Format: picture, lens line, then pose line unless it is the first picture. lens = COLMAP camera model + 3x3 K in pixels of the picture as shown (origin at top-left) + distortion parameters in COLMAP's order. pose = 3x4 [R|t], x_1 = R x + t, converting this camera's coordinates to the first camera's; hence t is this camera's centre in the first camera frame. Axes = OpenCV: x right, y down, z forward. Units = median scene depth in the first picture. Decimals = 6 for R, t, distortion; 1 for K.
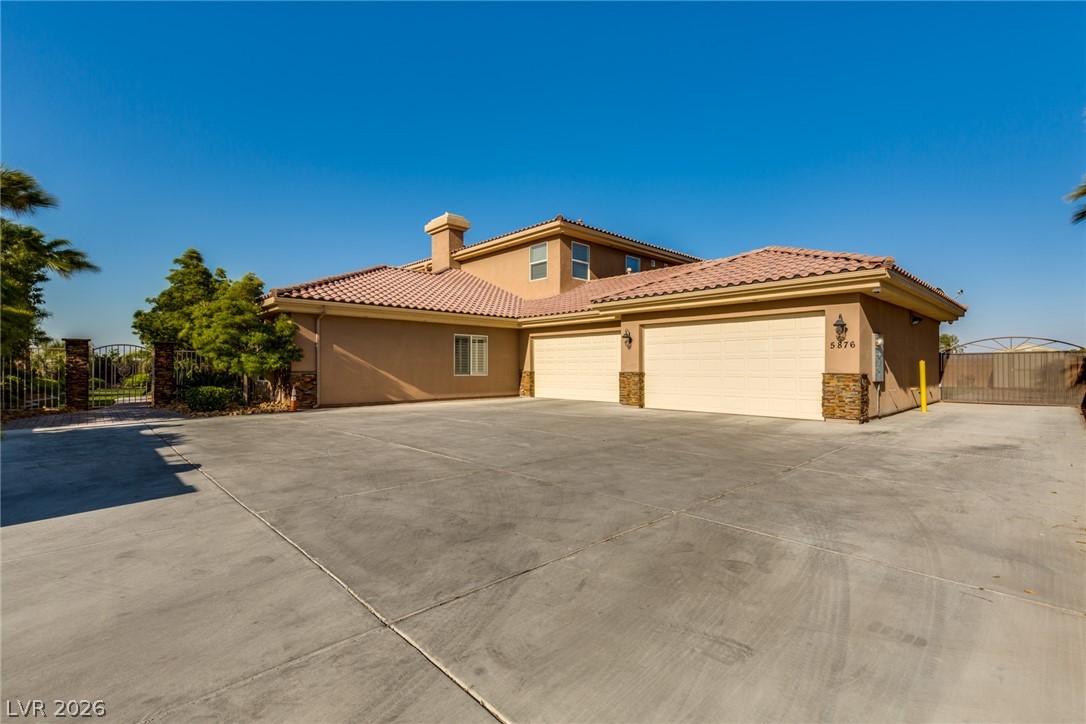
lens RADIAL K [[488.5, 0, 543.0], [0, 488.5, 362.0], [0, 0, 1]] dist [0.001114, 0.000012]
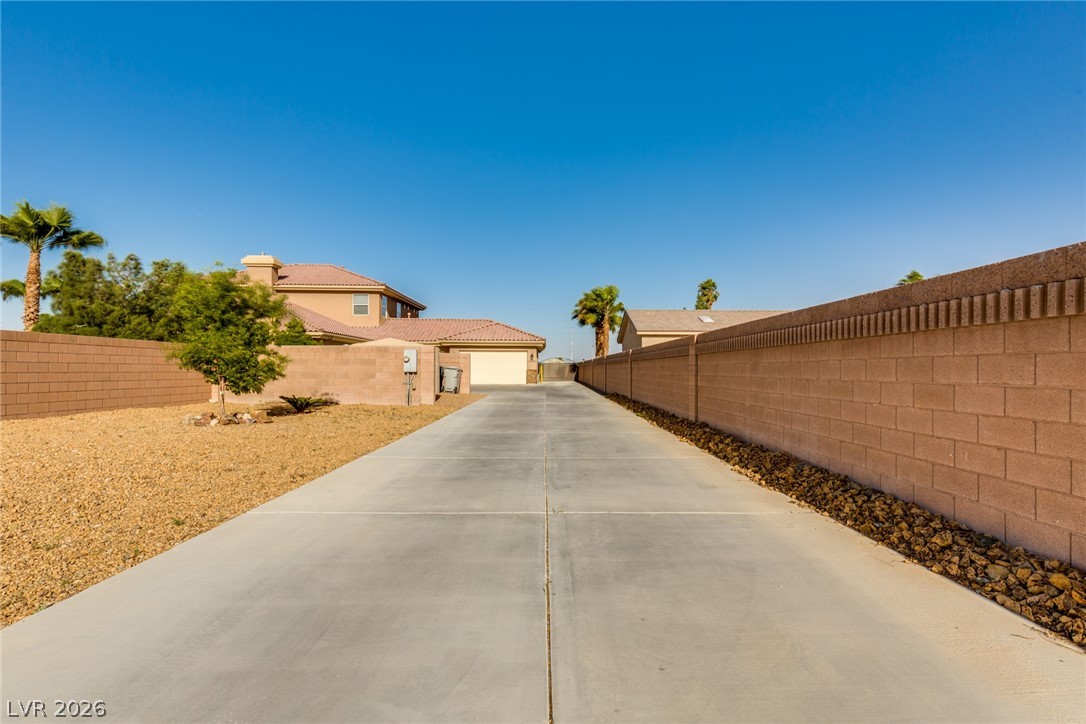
lens RADIAL K [[488.5, 0, 543.0], [0, 488.5, 362.0], [0, 0, 1]] dist [0.001114, 0.000012]
pose [[0.667711, 0.015470, 0.744260, -0.730951], [-0.013340, 0.999872, -0.008816, -0.000353], [-0.744301, -0.004042, 0.667832, -0.515252]]
